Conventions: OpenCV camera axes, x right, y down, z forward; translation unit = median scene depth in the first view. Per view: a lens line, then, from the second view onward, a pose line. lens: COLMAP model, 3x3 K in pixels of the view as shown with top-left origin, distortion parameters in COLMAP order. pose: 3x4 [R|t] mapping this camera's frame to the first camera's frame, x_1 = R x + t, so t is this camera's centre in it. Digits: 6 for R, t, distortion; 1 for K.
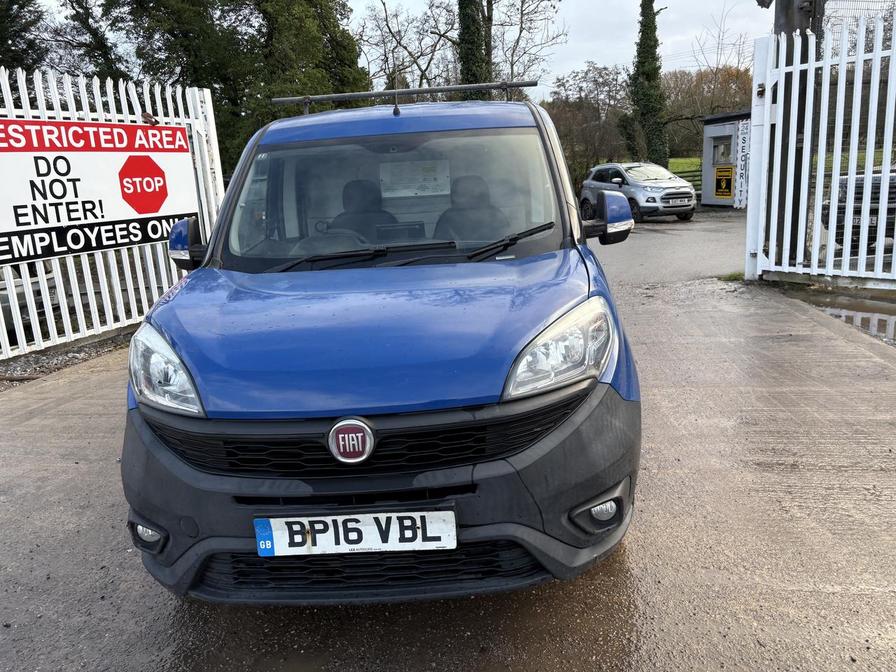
lens RADIAL K [[662.4, 0, 452.4], [0, 662.4, 331.8], [0, 0, 1]] dist [0.034121, -0.031934]
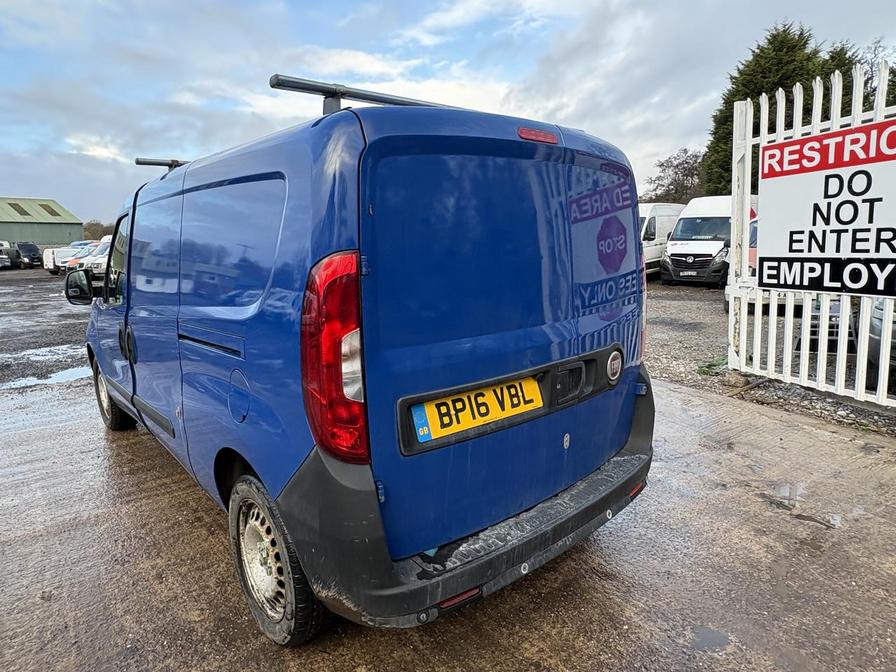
lens RADIAL K [[528.1, 0, 444.1], [0, 528.1, 341.8], [0, 0, 1]] dist [0.009976, 0.001695]
pose [[-0.724438, 0.205456, -0.658011, 0.236090], [-0.087652, 0.919348, 0.383557, -0.283416], [0.683745, 0.335539, -0.648002, 1.173573]]
